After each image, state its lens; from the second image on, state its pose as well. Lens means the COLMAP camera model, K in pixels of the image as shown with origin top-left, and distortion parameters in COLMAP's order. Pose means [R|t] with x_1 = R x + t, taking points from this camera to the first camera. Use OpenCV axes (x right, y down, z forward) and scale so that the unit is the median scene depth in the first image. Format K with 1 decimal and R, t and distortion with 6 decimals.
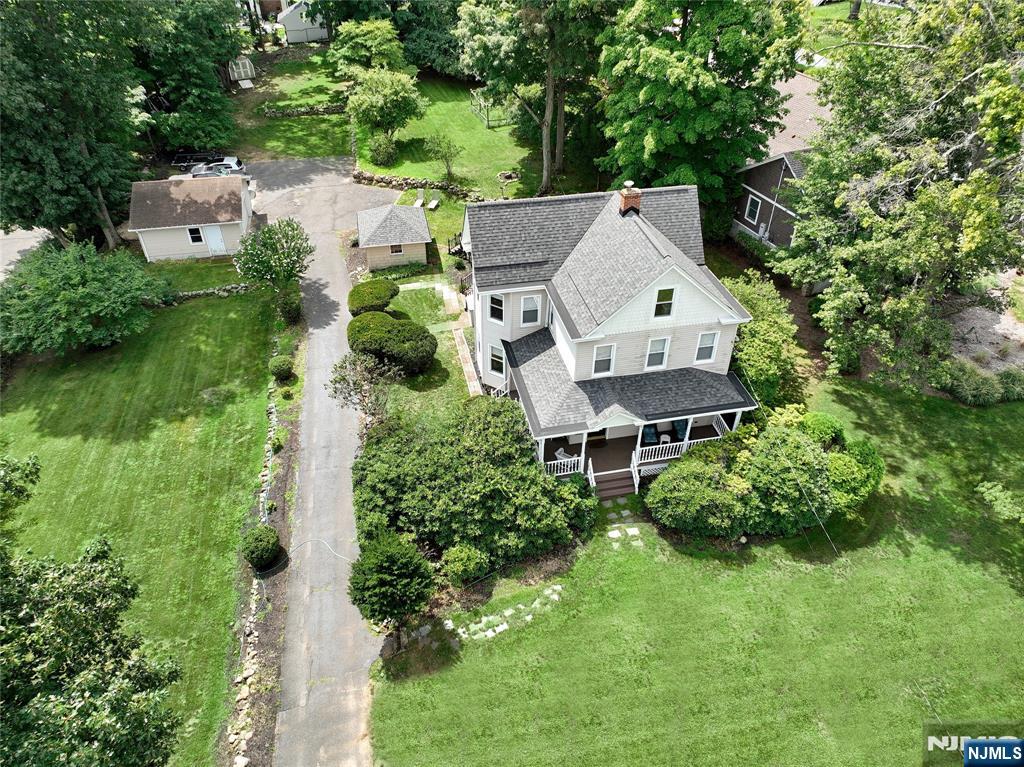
lens RADIAL K [[717.0, 0, 512.0], [0, 717.0, 383.5], [0, 0, 1]] dist [0.007900, -0.003535]
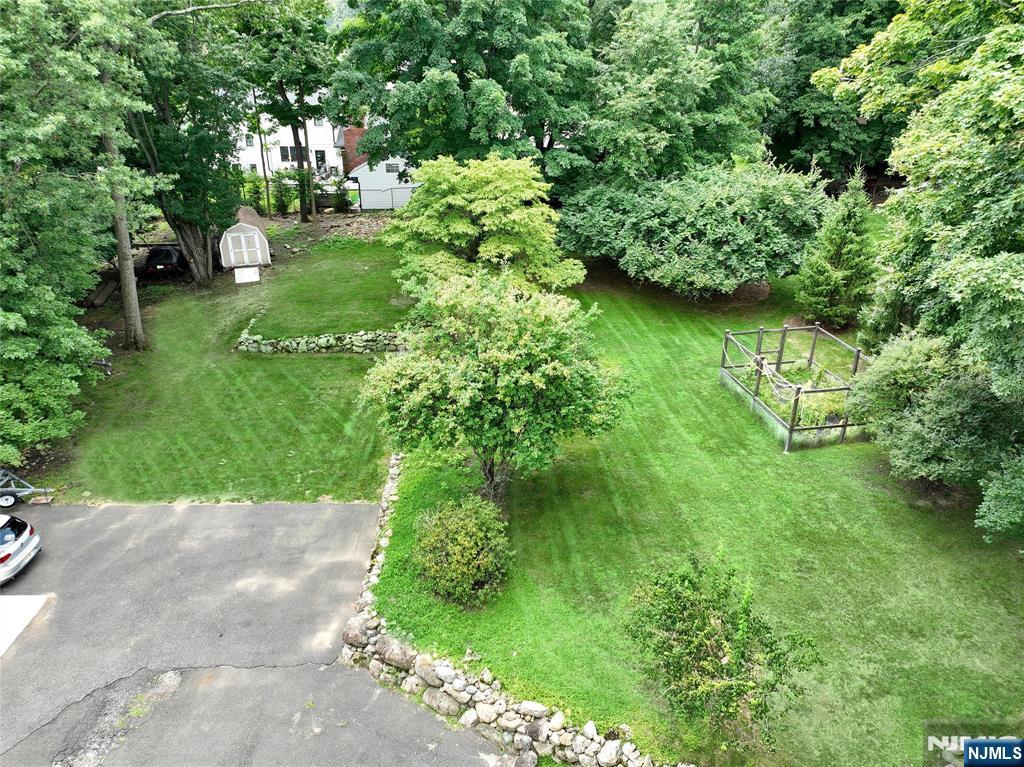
lens RADIAL K [[716.8, 0, 512.0], [0, 716.8, 383.5], [0, 0, 1]] dist [0.010423, 0.004551]
pose [[0.983777, 0.077902, -0.161600, -0.219339], [-0.112176, 0.970096, -0.215244, -0.601498], [0.139999, 0.229880, 0.963097, 1.309019]]
